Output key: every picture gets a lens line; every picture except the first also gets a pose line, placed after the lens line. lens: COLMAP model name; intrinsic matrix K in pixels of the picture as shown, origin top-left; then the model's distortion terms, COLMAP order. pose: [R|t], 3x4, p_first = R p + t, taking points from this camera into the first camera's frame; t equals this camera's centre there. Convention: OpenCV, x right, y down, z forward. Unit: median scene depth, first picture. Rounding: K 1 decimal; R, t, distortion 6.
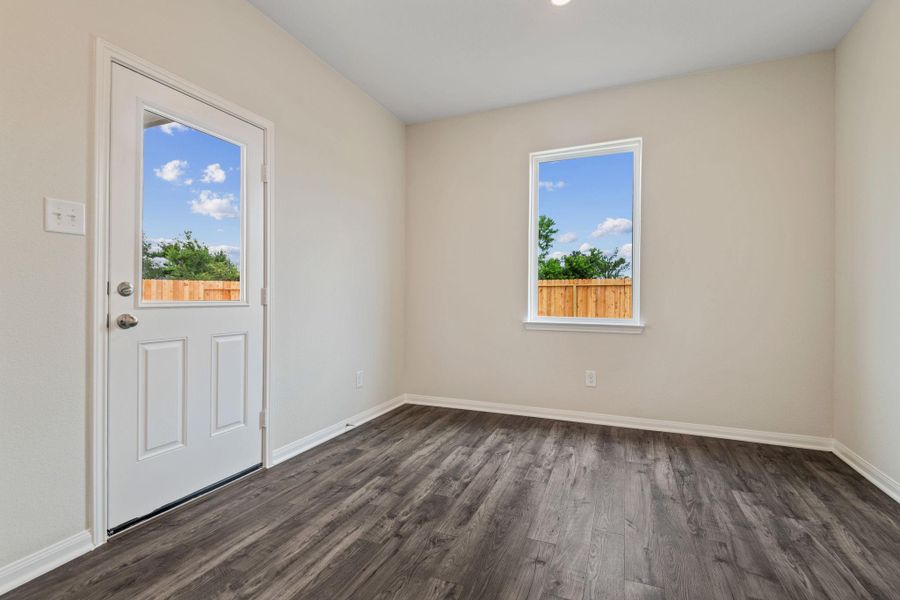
lens RADIAL K [[411.1, 0, 457.5], [0, 411.1, 296.4], [0, 0, 1]] dist [0.001565, -0.000590]
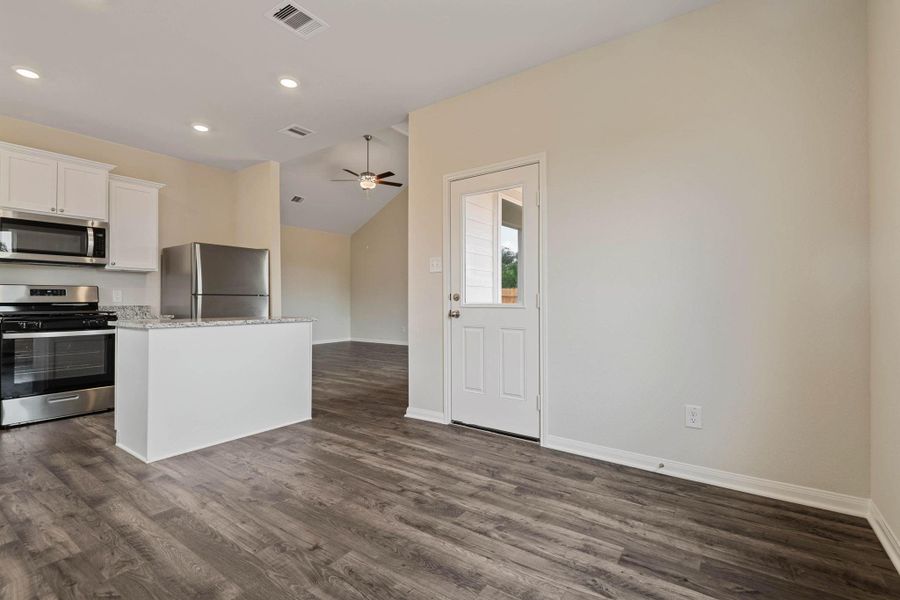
lens RADIAL K [[411.1, 0, 457.5], [0, 411.1, 296.4], [0, 0, 1]] dist [0.001565, -0.000590]
pose [[-0.211905, -0.006314, -0.977270, 0.802235], [-0.001250, 0.999980, -0.006189, -0.006039], [0.977289, -0.000090, -0.211909, 1.084286]]
